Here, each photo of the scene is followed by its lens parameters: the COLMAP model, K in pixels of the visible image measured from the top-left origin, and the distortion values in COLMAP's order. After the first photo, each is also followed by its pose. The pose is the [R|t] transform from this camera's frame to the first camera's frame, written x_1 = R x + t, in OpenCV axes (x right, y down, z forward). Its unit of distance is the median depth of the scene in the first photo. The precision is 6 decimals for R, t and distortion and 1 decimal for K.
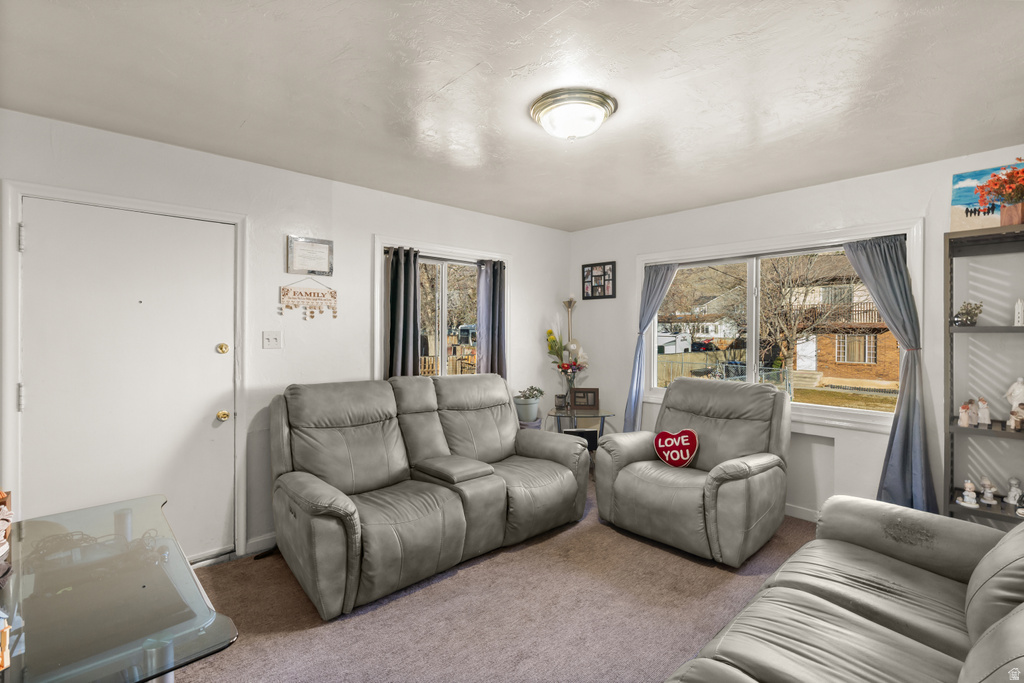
lens RADIAL K [[472.1, 0, 507.1], [0, 472.1, 336.1], [0, 0, 1]] dist [-0.000224, 0.000247]
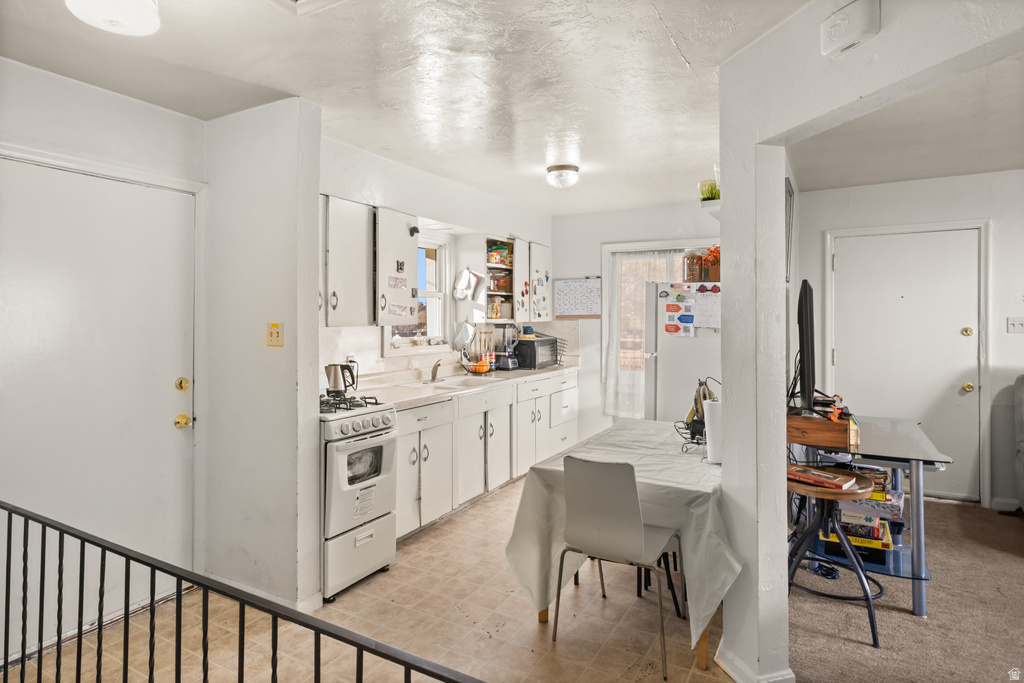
lens RADIAL K [[566.4, 0, 509.8], [0, 566.4, 313.2], [0, 0, 1]] dist [0.011208, 0.000508]
pose [[0.308746, -0.011355, -0.951077, 0.404227], [-0.007725, 0.999866, -0.014445, 0.007991], [0.951113, 0.011807, 0.308616, -0.539260]]
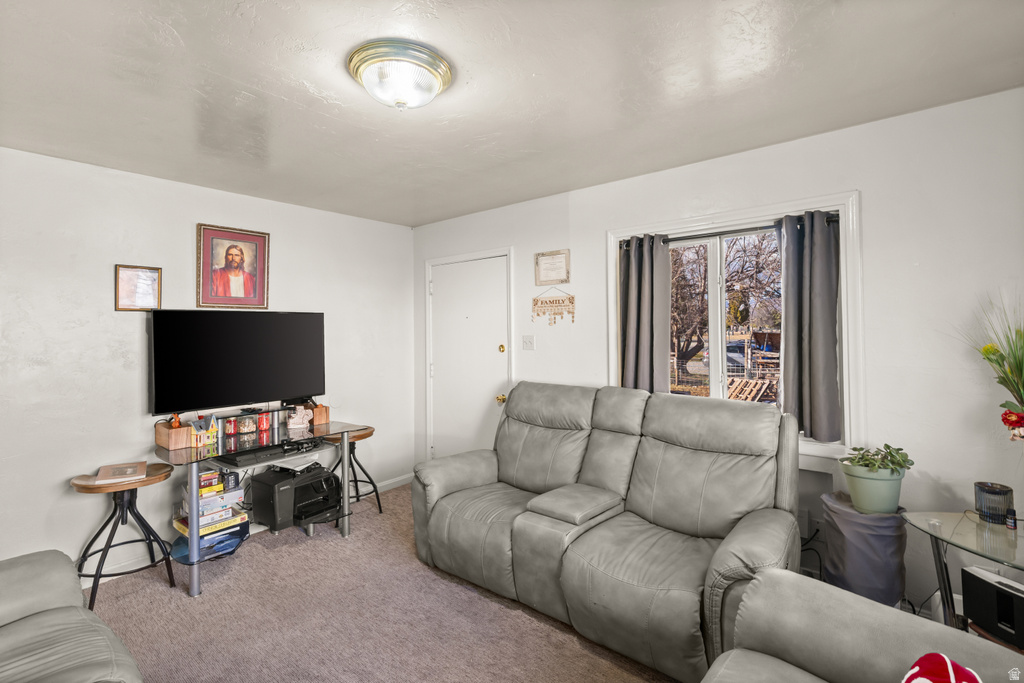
lens RADIAL K [[478.2, 0, 510.8], [0, 478.2, 326.7], [0, 0, 1]] dist [-0.002989, -0.000617]
pose [[0.142915, -0.018376, -0.989564, 0.700321], [-0.004305, 0.999807, -0.019188, -0.008980], [0.989726, 0.007002, 0.142808, 0.768403]]
